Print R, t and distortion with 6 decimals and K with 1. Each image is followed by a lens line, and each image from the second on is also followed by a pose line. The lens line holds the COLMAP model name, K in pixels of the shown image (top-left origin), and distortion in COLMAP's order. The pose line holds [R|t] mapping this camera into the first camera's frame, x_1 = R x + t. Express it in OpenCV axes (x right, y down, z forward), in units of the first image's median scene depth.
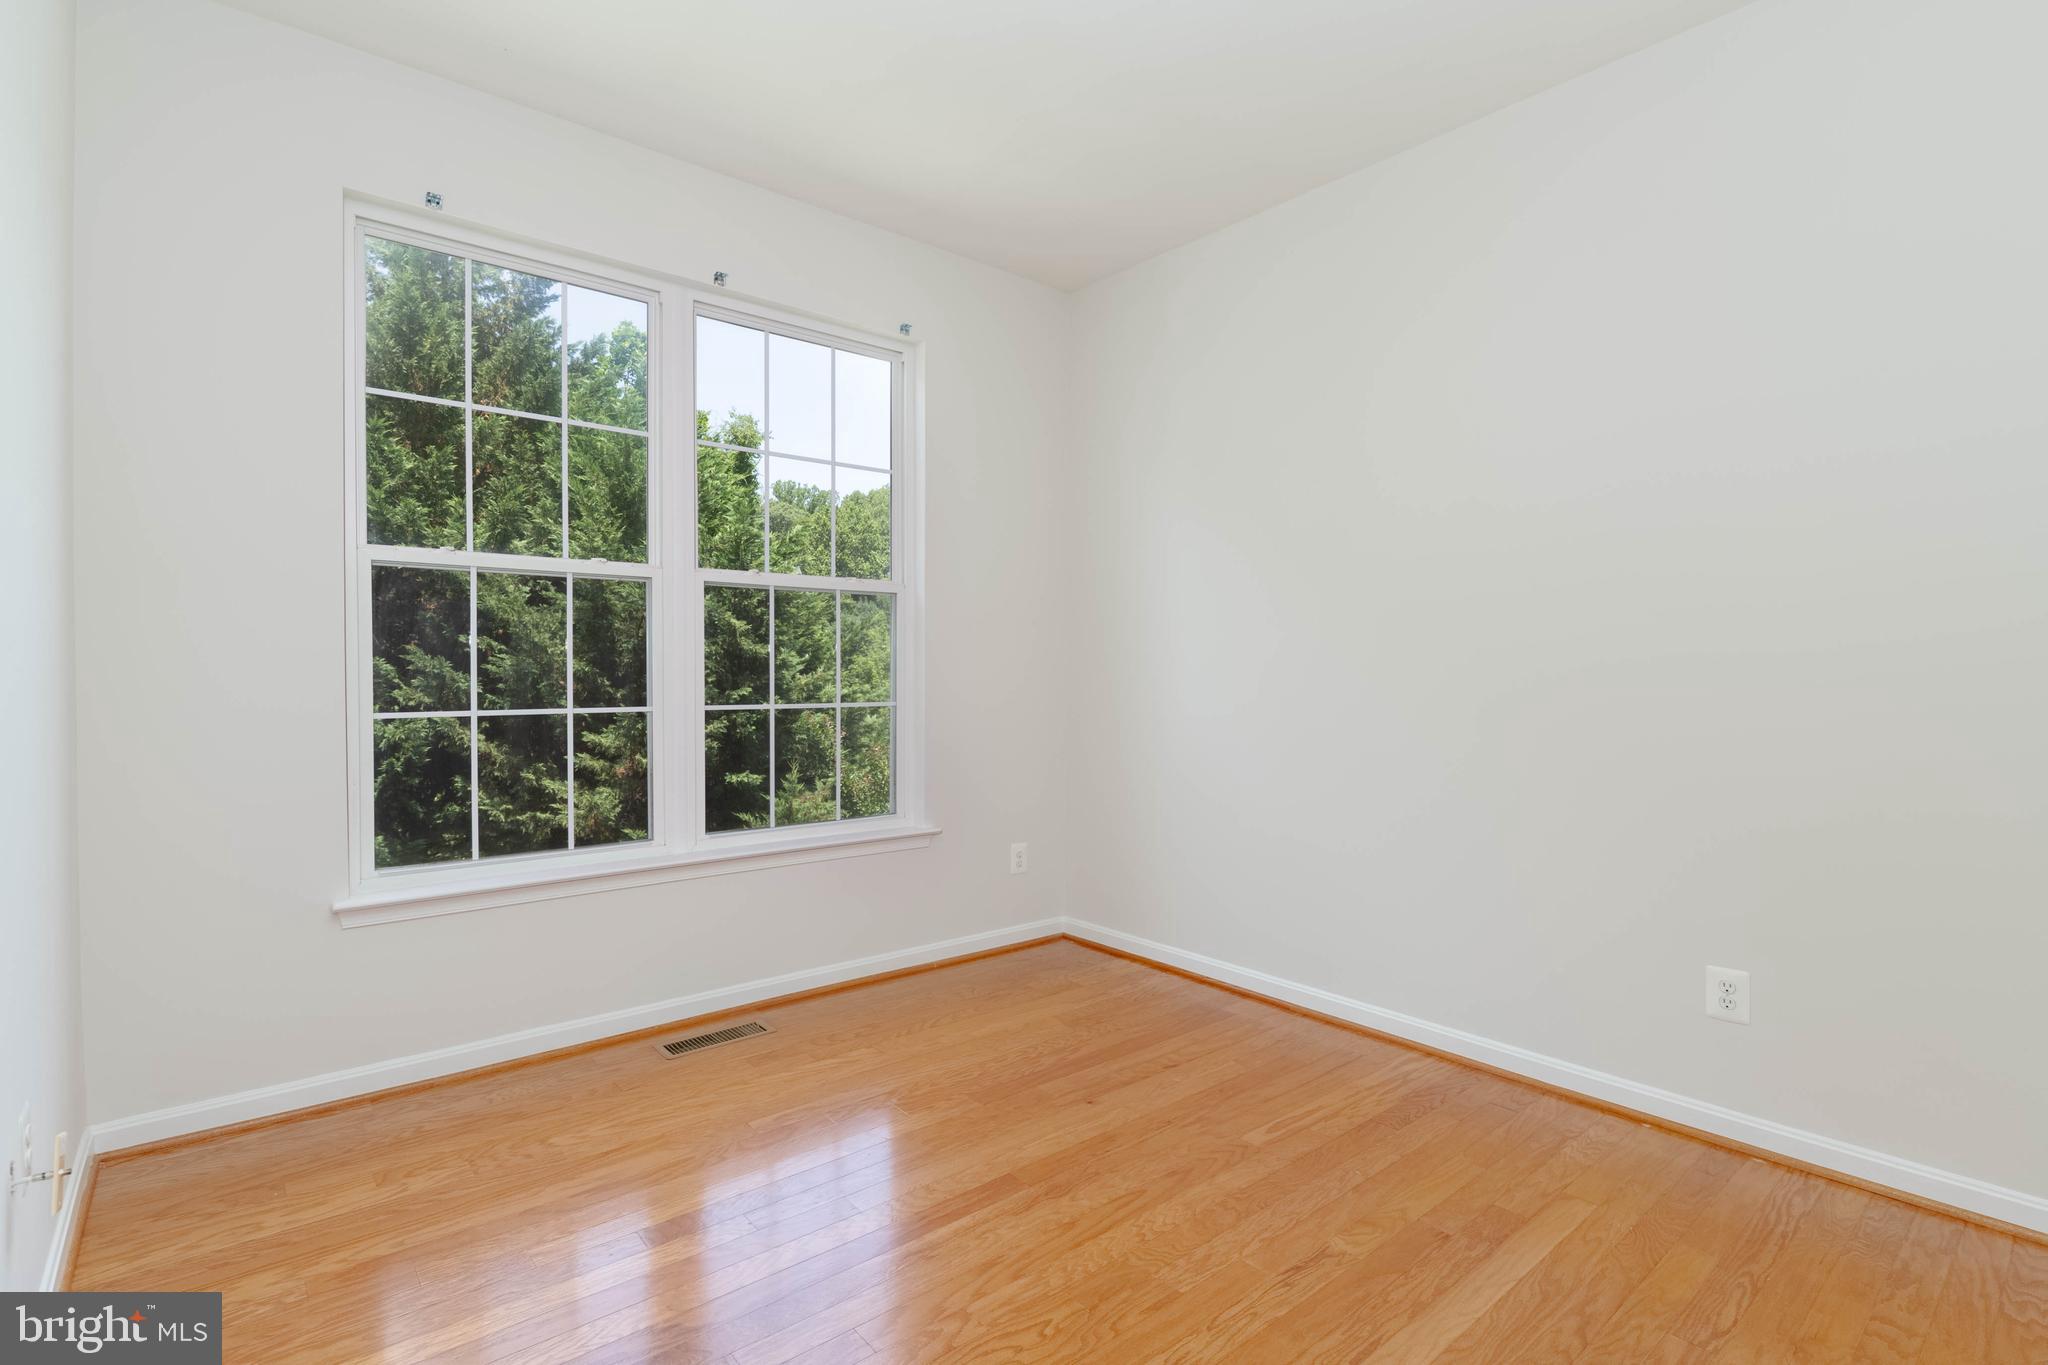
lens RADIAL K [[965.0, 0, 1027.5], [0, 965.0, 687.6], [0, 0, 1]] dist [-0.002080, -0.004035]
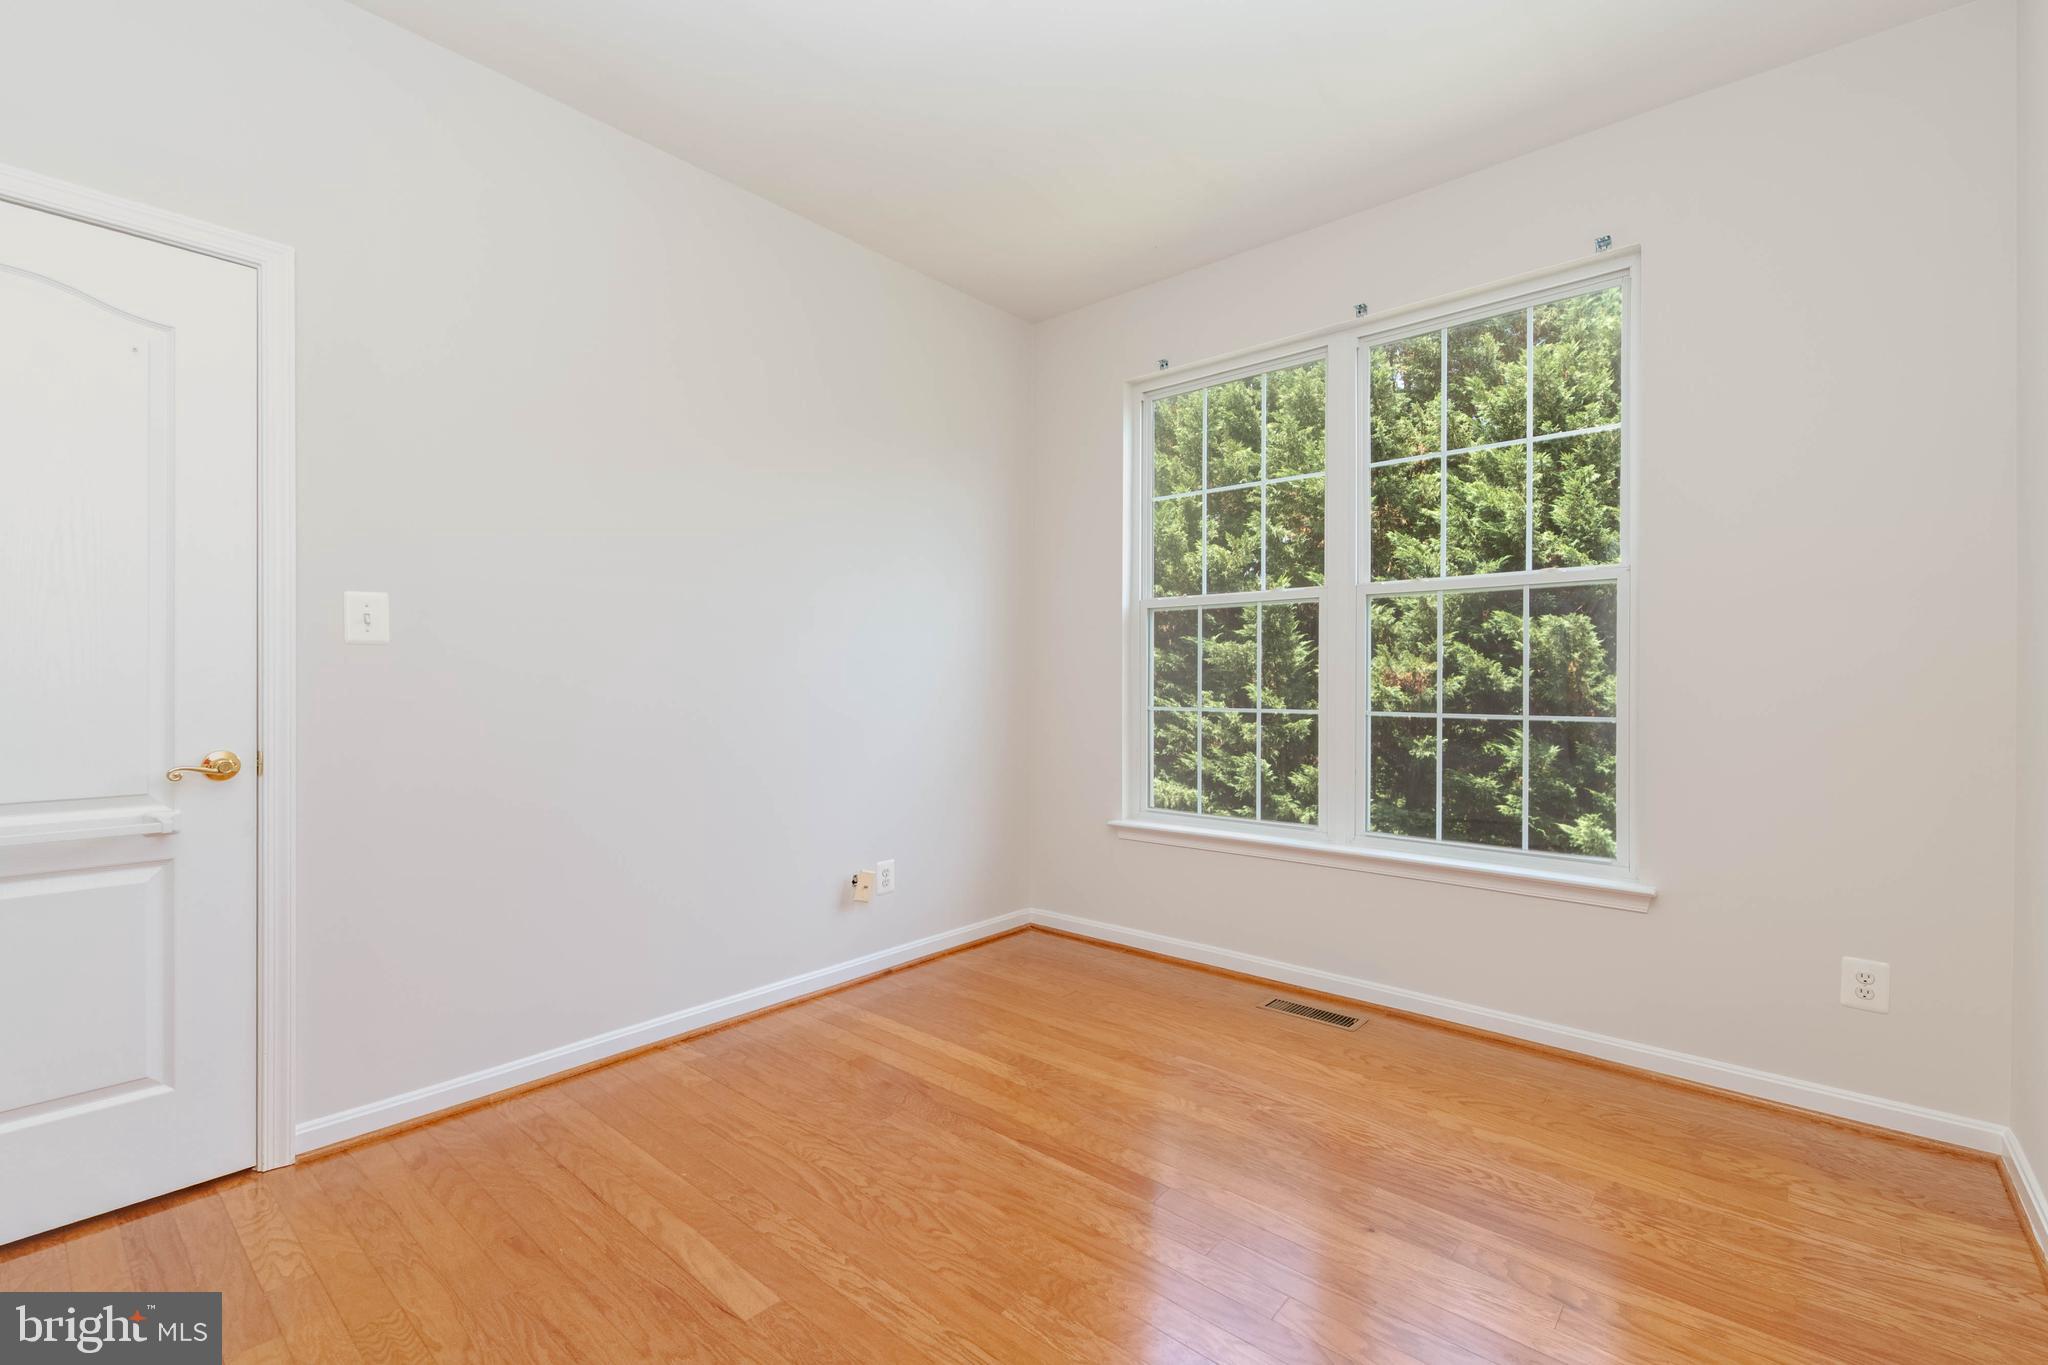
lens RADIAL K [[885.5, 0, 1033.4], [0, 885.5, 681.9], [0, 0, 1]] dist [0.001420, -0.001498]
pose [[0.151141, 0.000090, -0.988512, 0.743424], [-0.015937, 0.999870, -0.002346, -0.007275], [0.988384, 0.016109, 0.151123, 0.625679]]
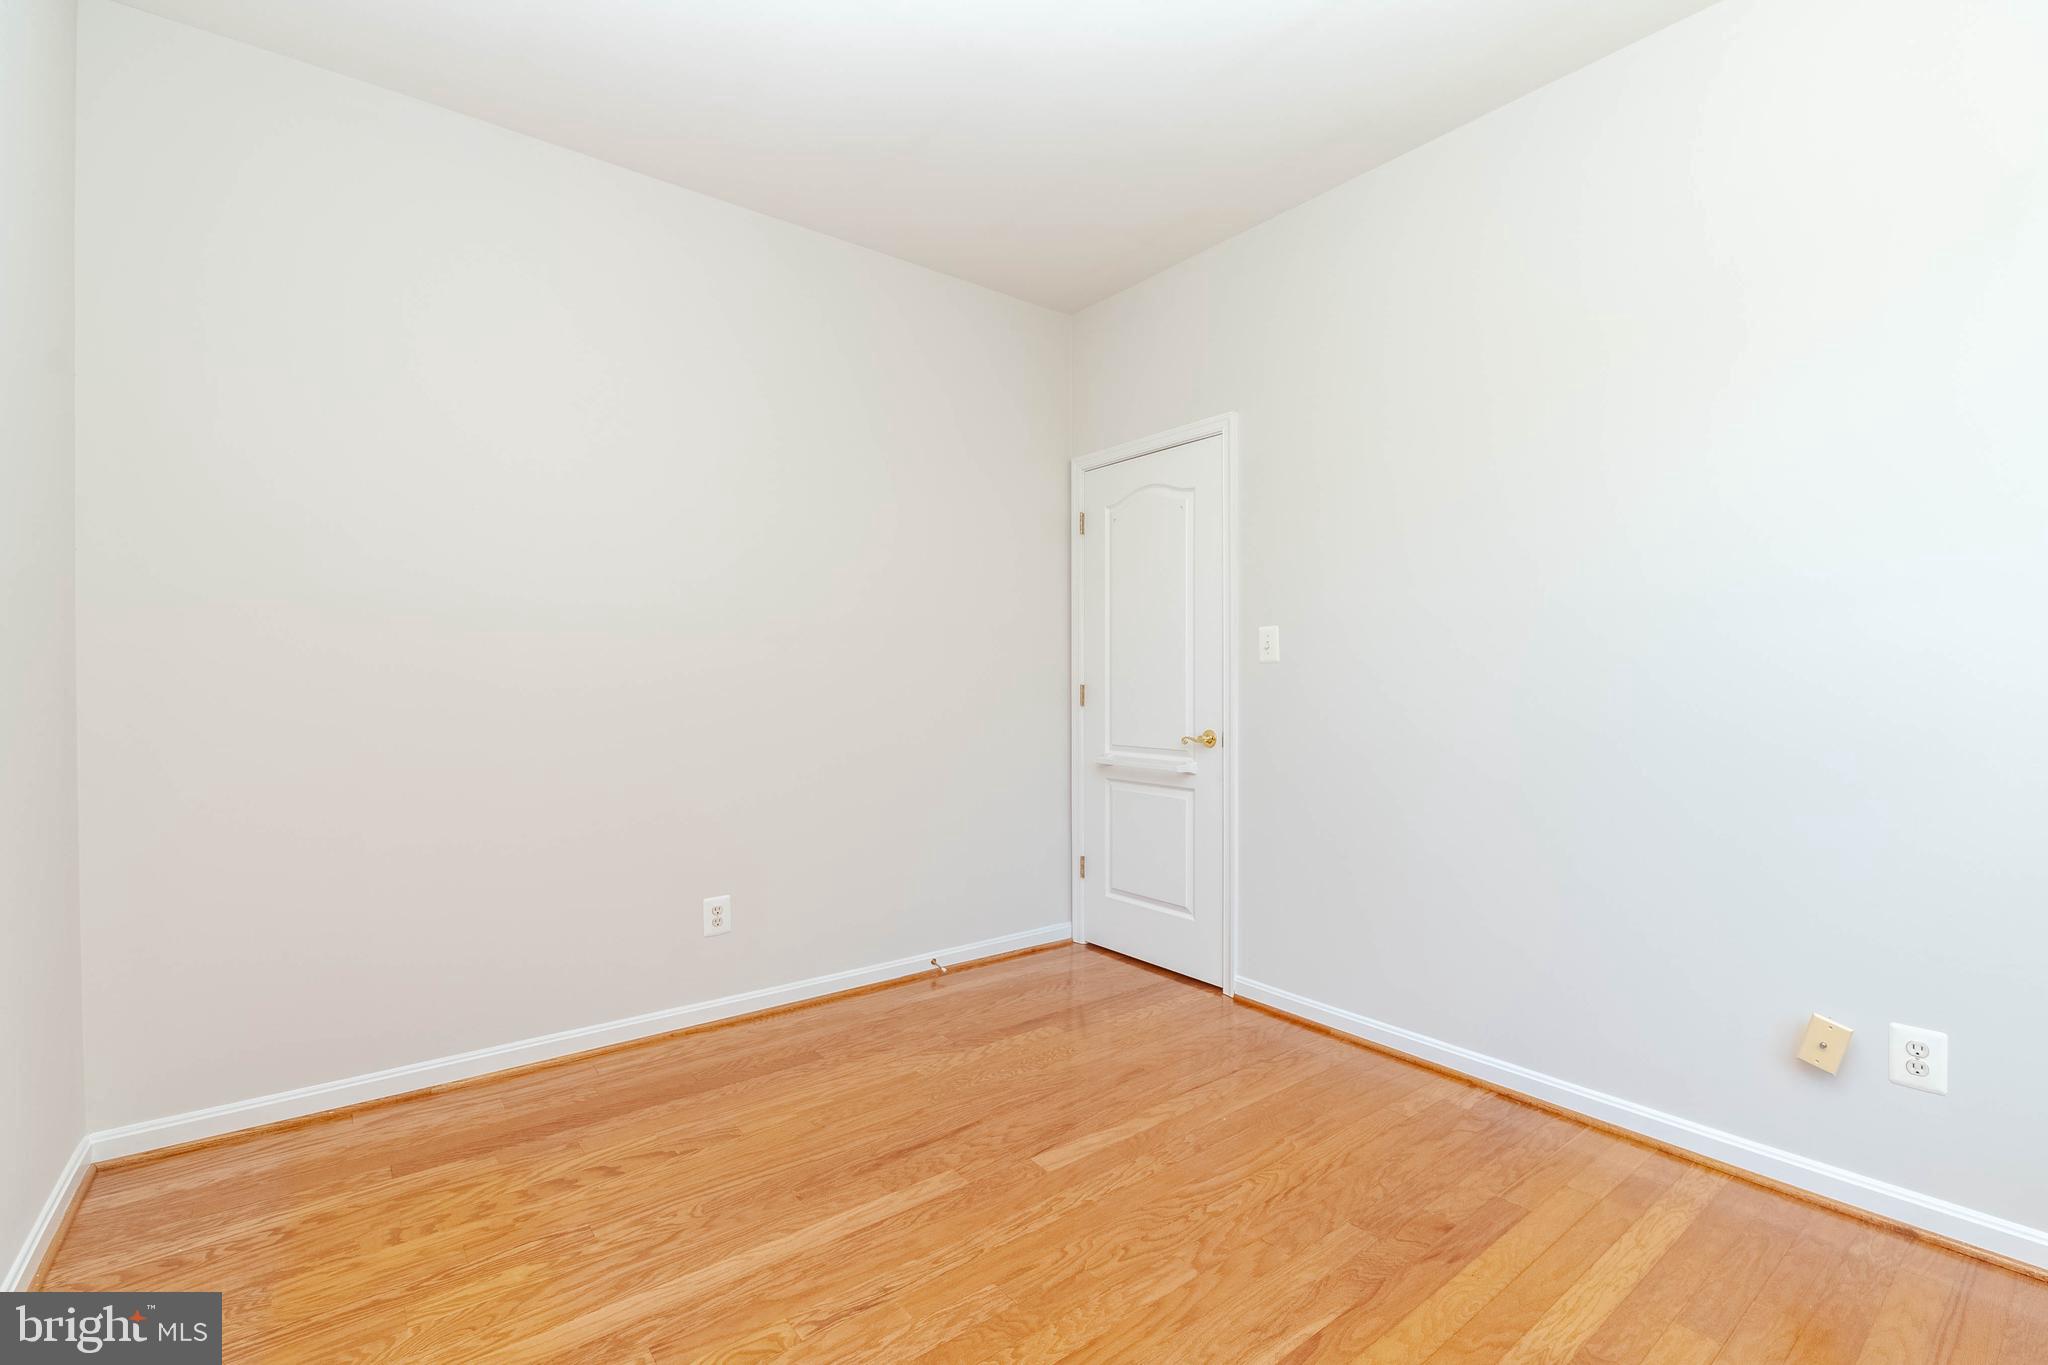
lens RADIAL K [[885.5, 0, 1036.6], [0, 885.5, 681.7], [0, 0, 1]] dist [0.001420, -0.001498]
pose [[-0.999252, -0.006318, 0.038143, 0.057922], [-0.005942, 0.999933, 0.009972, -0.019757], [-0.038204, 0.009738, -0.999223, 1.370811]]
